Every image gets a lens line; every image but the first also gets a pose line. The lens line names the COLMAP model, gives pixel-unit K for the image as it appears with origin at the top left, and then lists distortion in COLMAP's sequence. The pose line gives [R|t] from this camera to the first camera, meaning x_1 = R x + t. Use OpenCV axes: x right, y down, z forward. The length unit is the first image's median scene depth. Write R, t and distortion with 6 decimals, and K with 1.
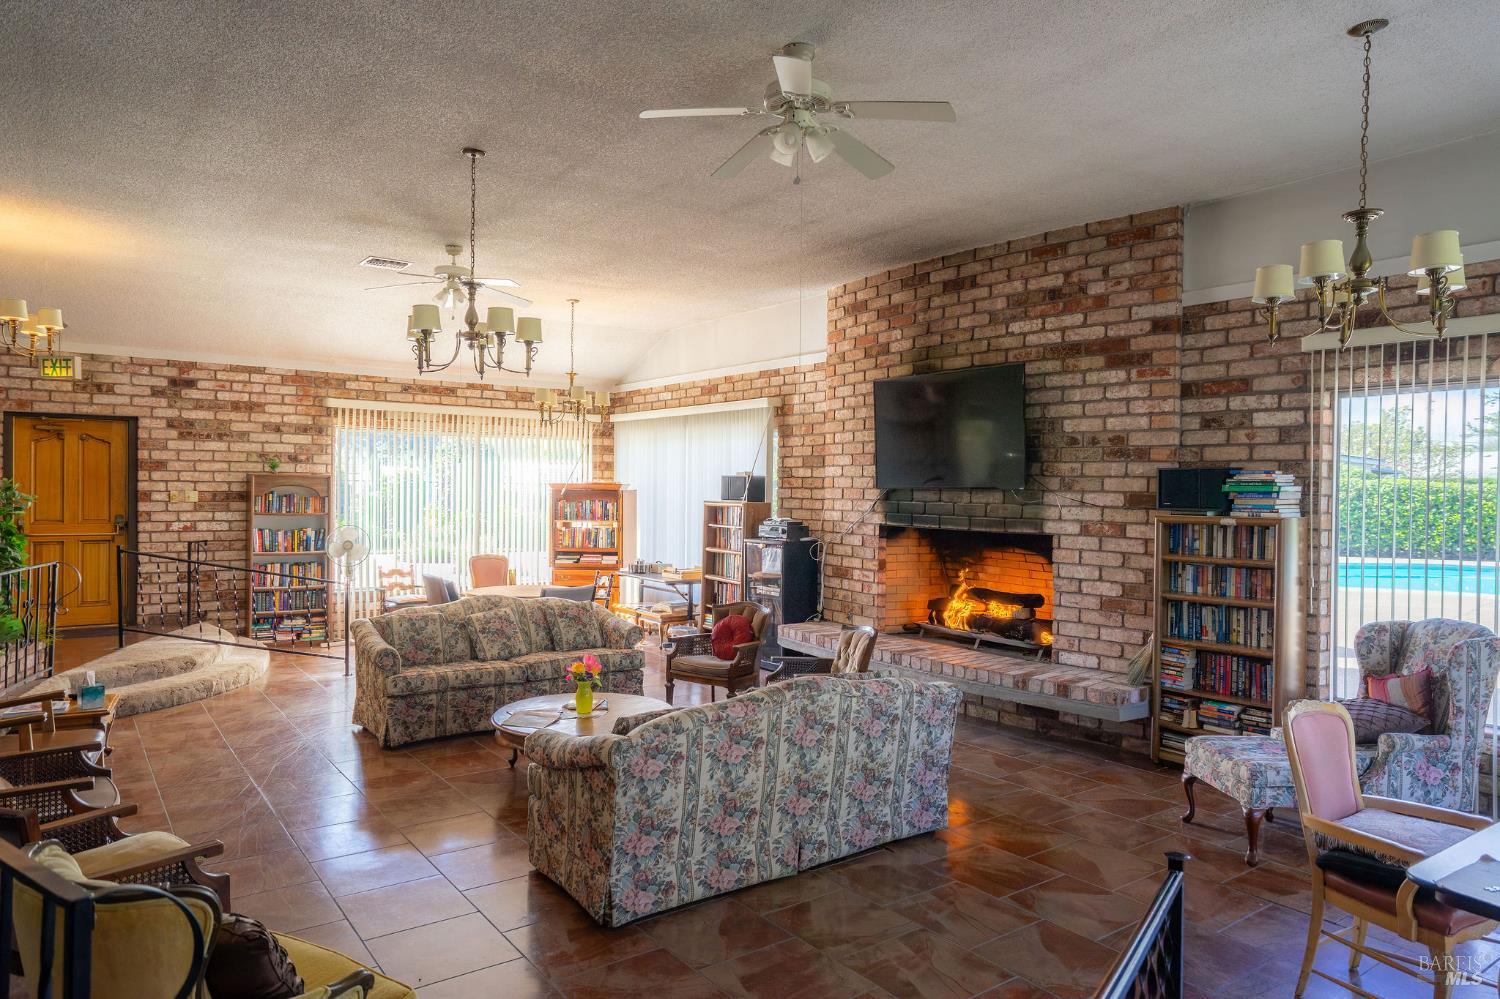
lens RADIAL K [[966.5, 0, 749.8], [0, 966.5, 501.2], [0, 0, 1]] dist [0.006669, 0.000208]
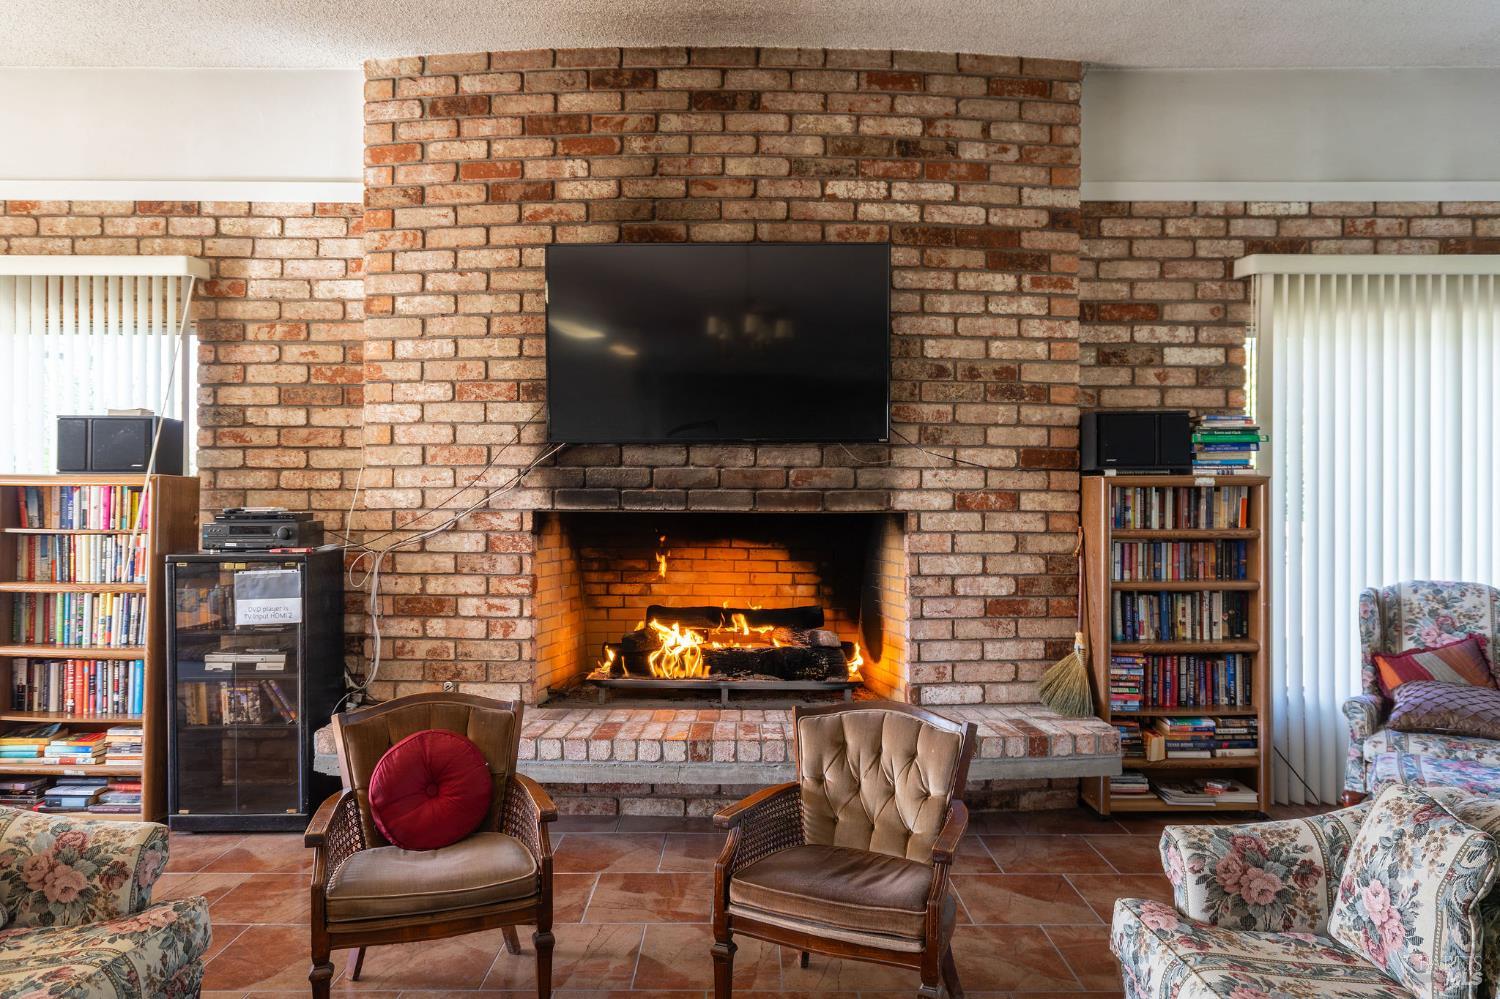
lens RADIAL K [[966.5, 0, 748.9], [0, 966.5, 499.5], [0, 0, 1]] dist [0.006669, 0.000208]
pose [[0.592723, -0.010471, 0.805338, -0.289900], [0.017534, 0.999846, 0.000095, 0.024703], [-0.805216, 0.014064, 0.592815, 0.713252]]
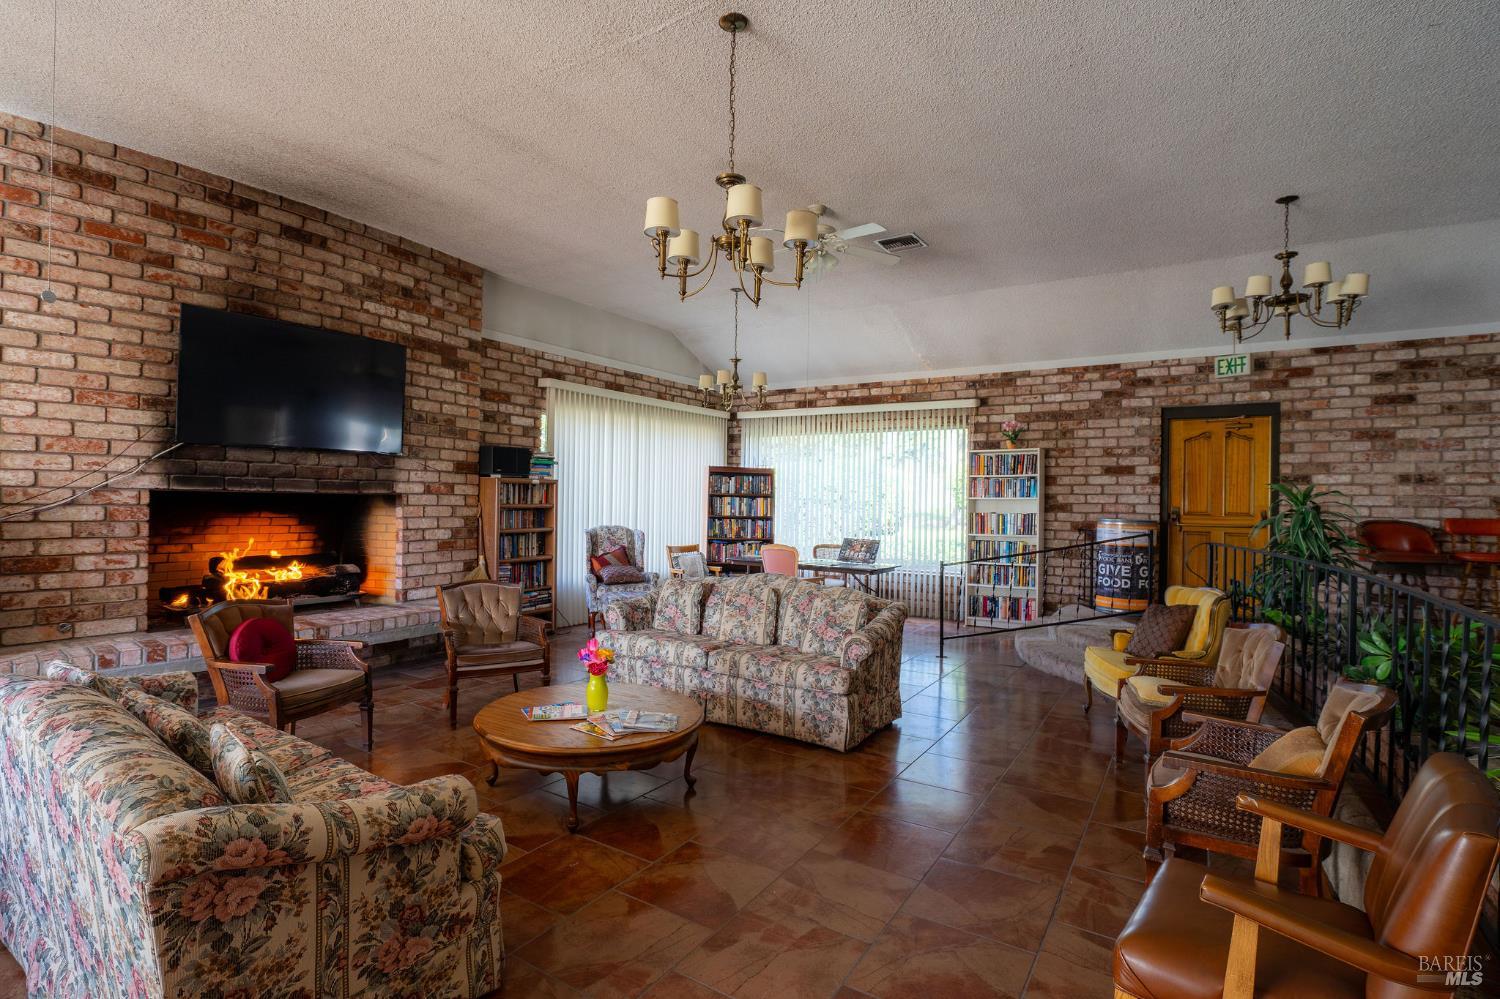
lens RADIAL K [[737.1, 0, 749.1], [0, 737.1, 494.9], [0, 0, 1]] dist [-0.016908, 0.002907]
pose [[-0.360605, -0.011915, 0.932643, -0.697795], [-0.005851, 0.999928, 0.010513, 0.024153], [-0.932700, -0.001665, -0.360648, 0.951230]]
